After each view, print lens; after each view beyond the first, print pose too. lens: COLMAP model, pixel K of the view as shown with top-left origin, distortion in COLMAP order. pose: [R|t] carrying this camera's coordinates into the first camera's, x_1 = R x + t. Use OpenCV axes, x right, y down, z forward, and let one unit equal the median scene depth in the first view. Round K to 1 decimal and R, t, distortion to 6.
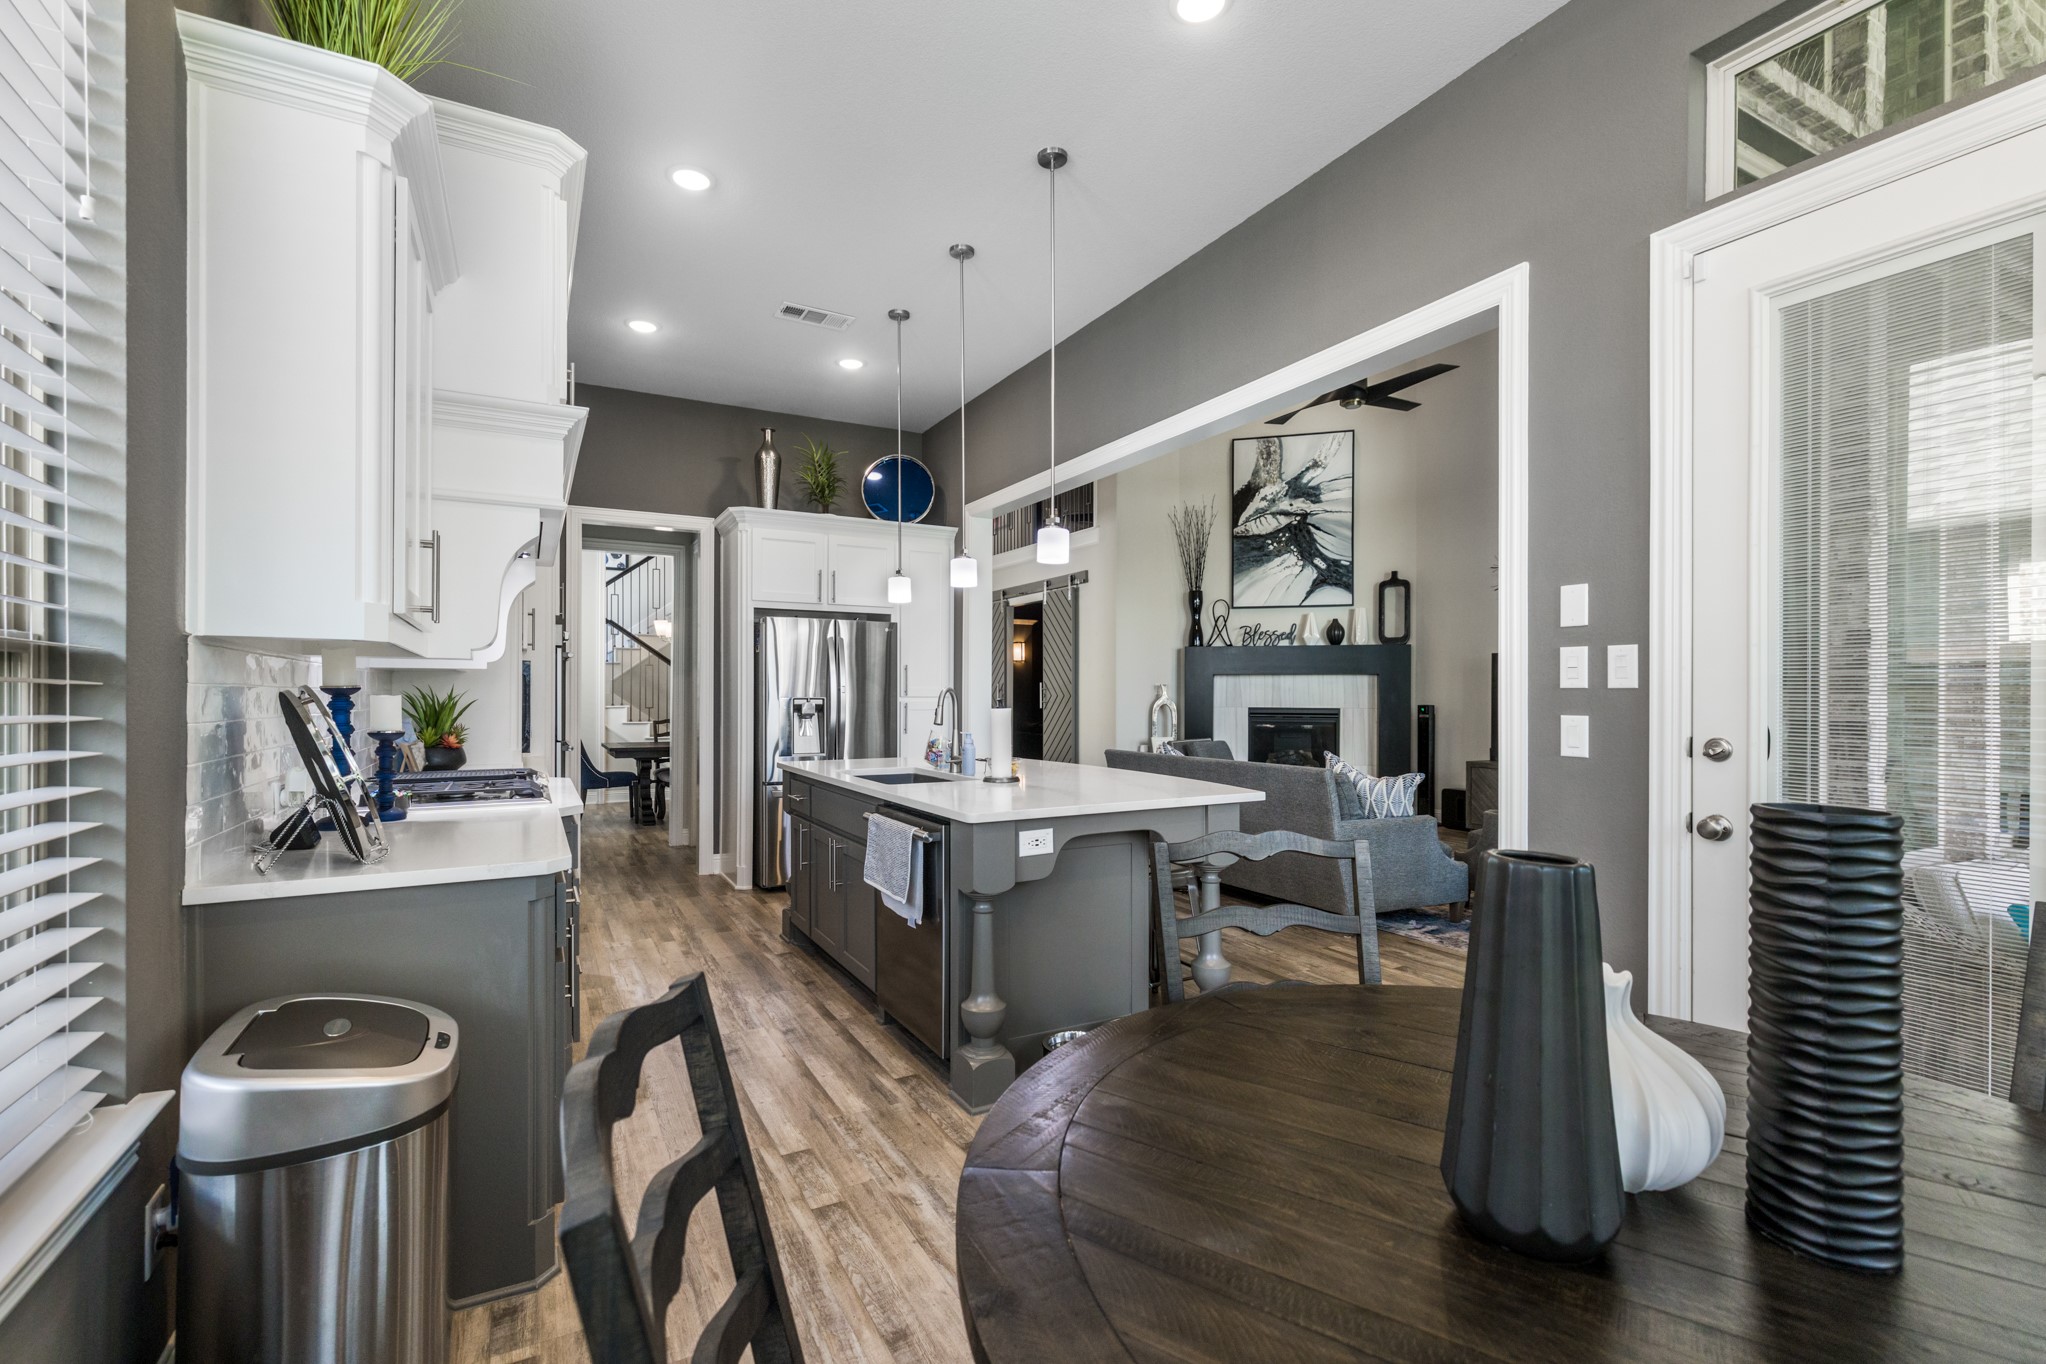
lens RADIAL K [[896.9, 0, 1005.5], [0, 896.9, 695.8], [0, 0, 1]] dist [0.001495, 0.000182]
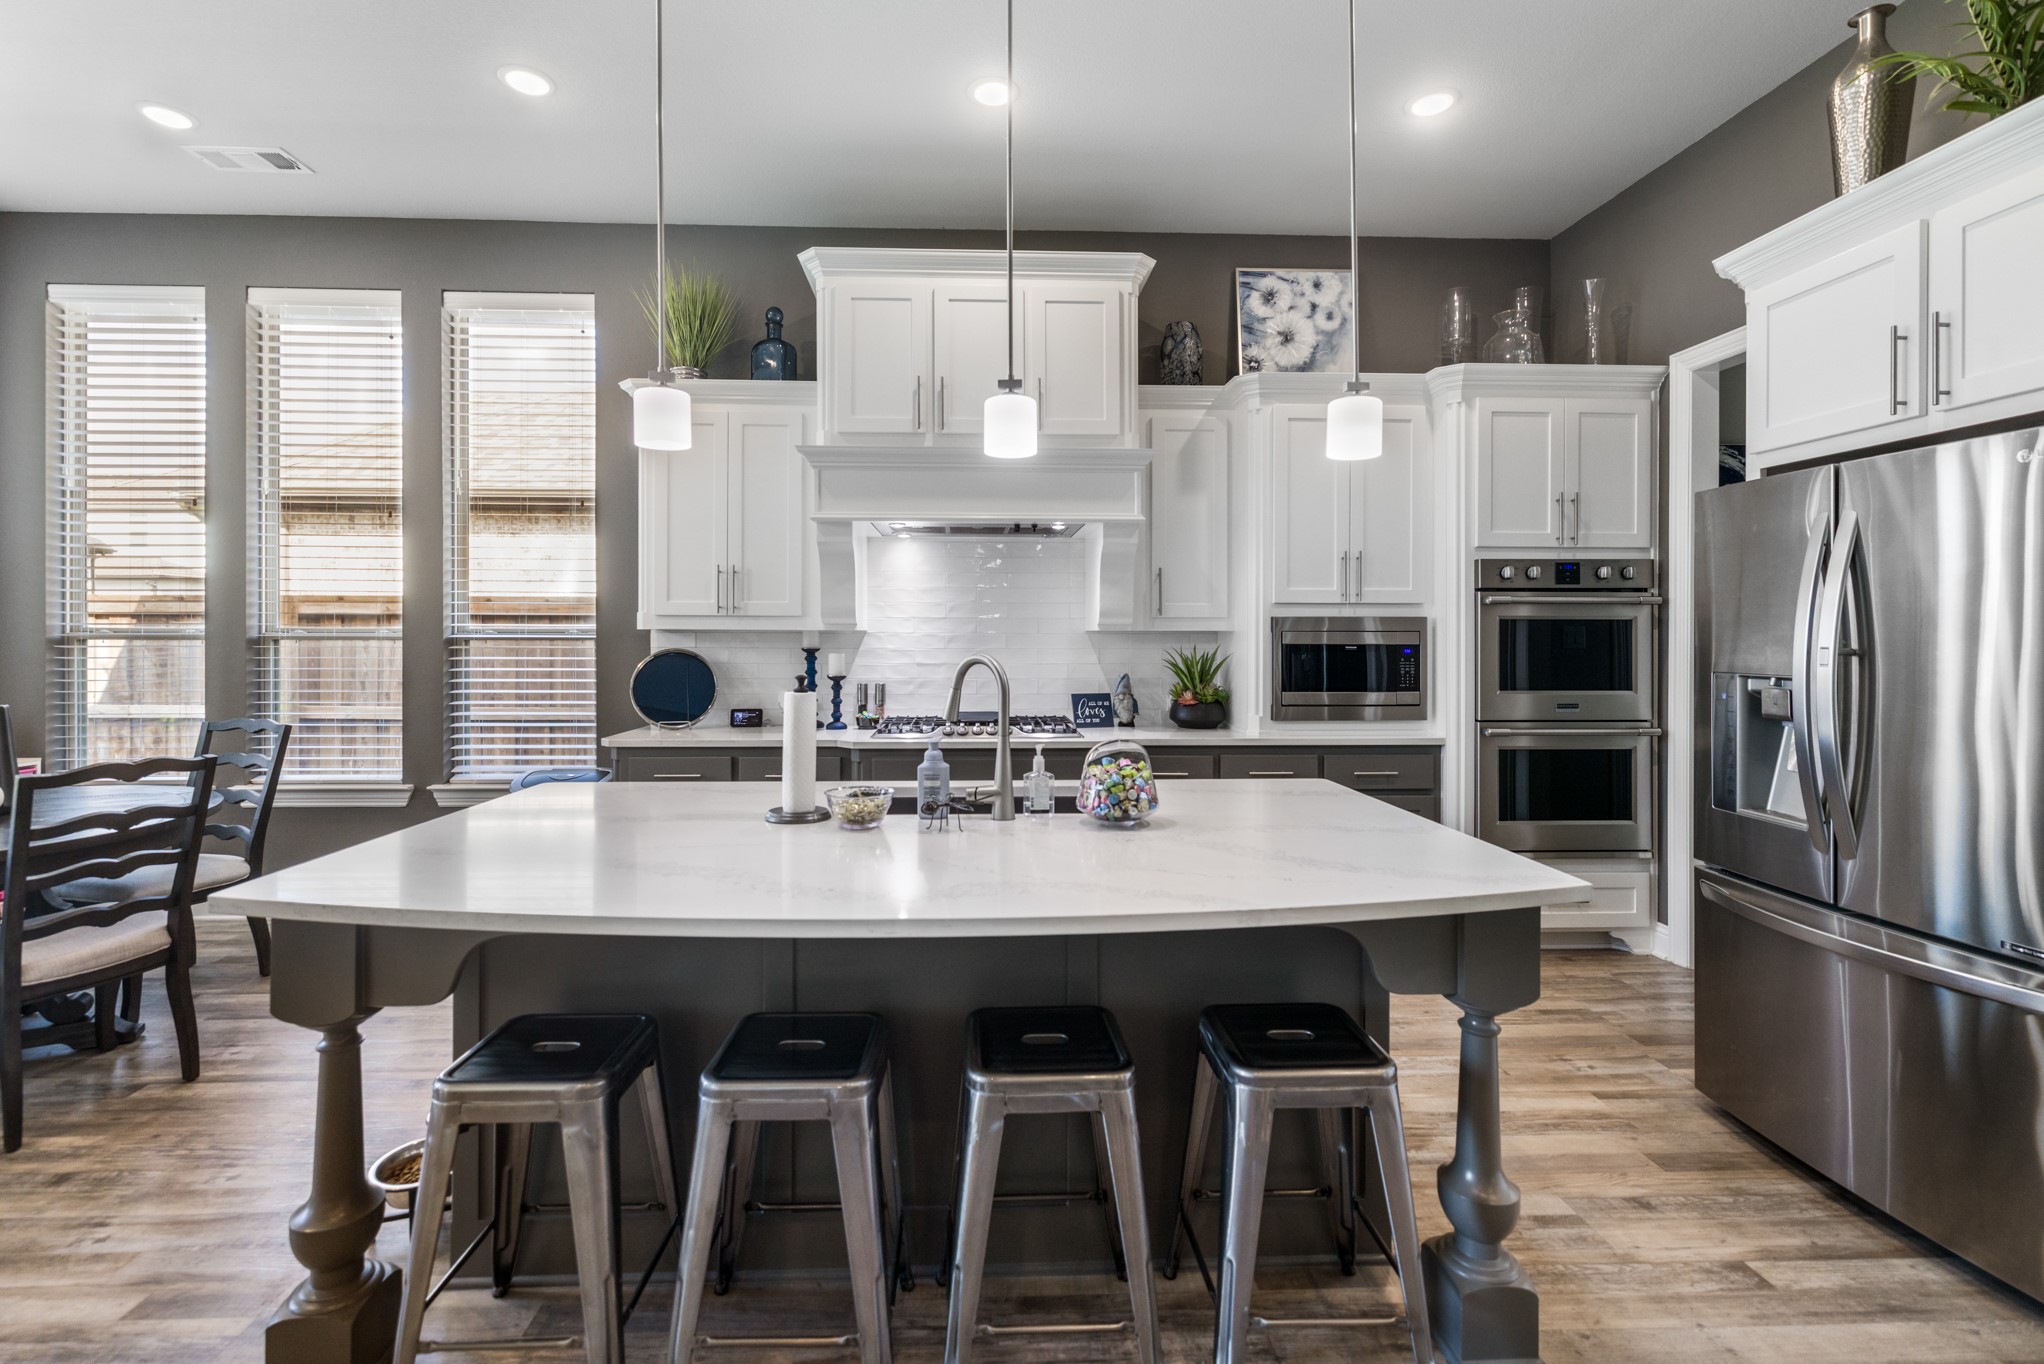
lens RADIAL K [[896.5, 0, 1007.1], [0, 896.5, 635.7], [0, 0, 1]] dist [0.000515, 0.000287]
pose [[-0.434284, -0.003483, -0.900769, 0.176513], [-0.003461, 0.999992, -0.002198, -0.008329], [0.900769, 0.002163, -0.434292, 0.531744]]
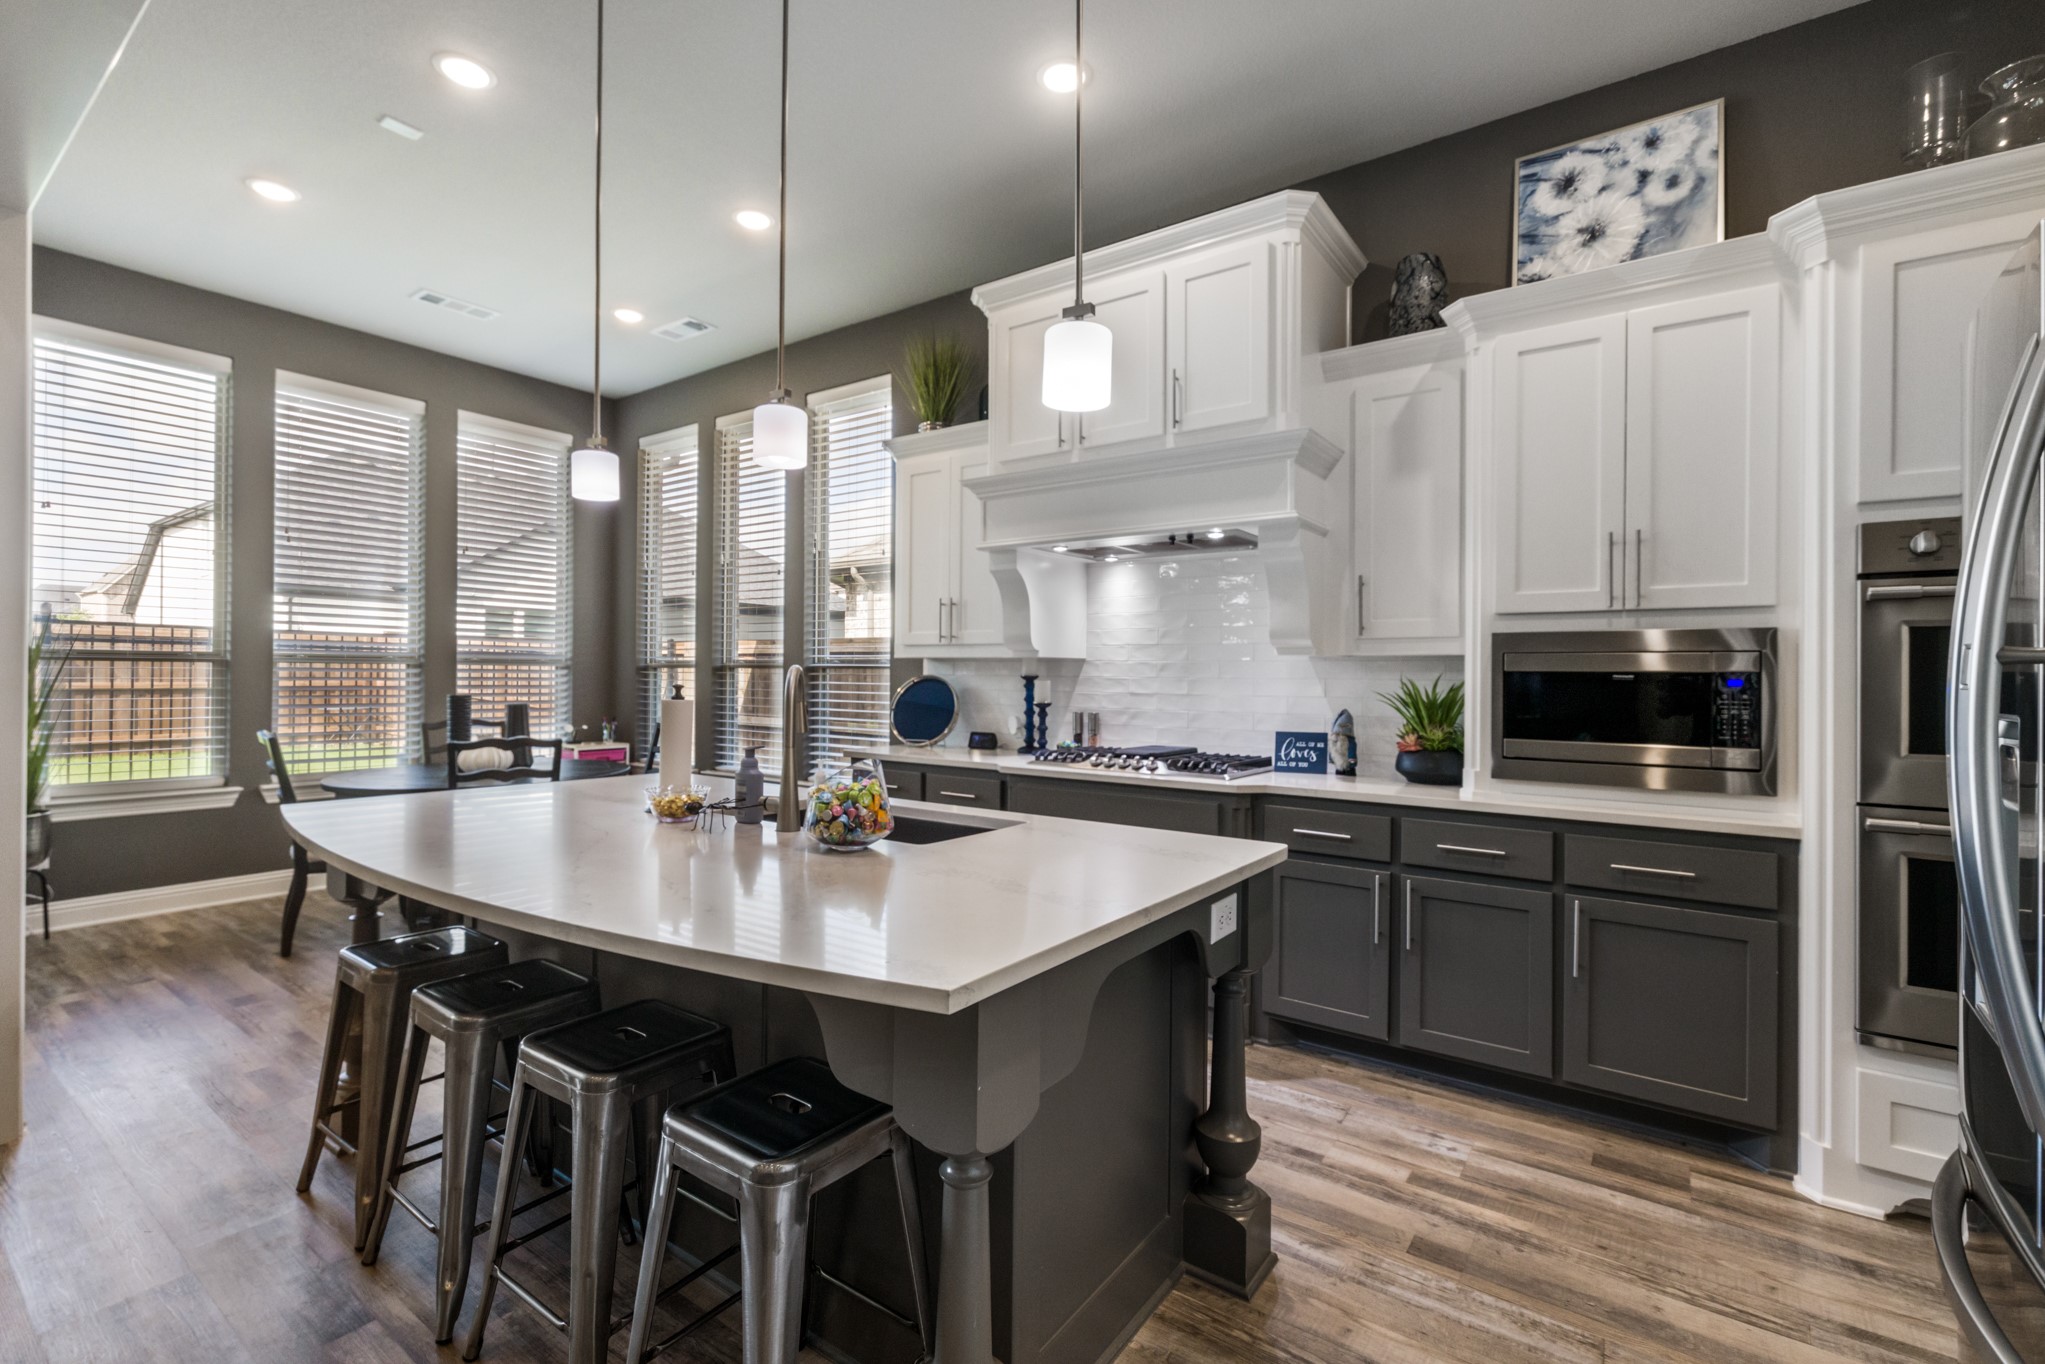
lens RADIAL K [[898.0, 0, 1020.6], [0, 898.0, 672.5], [0, 0, 1]] dist [0.003361, 0.000700]
pose [[-0.896694, -0.014150, -0.442424, 0.023069], [-0.012973, 0.999900, -0.005685, -0.001689], [0.442460, 0.000642, -0.896788, 0.659157]]
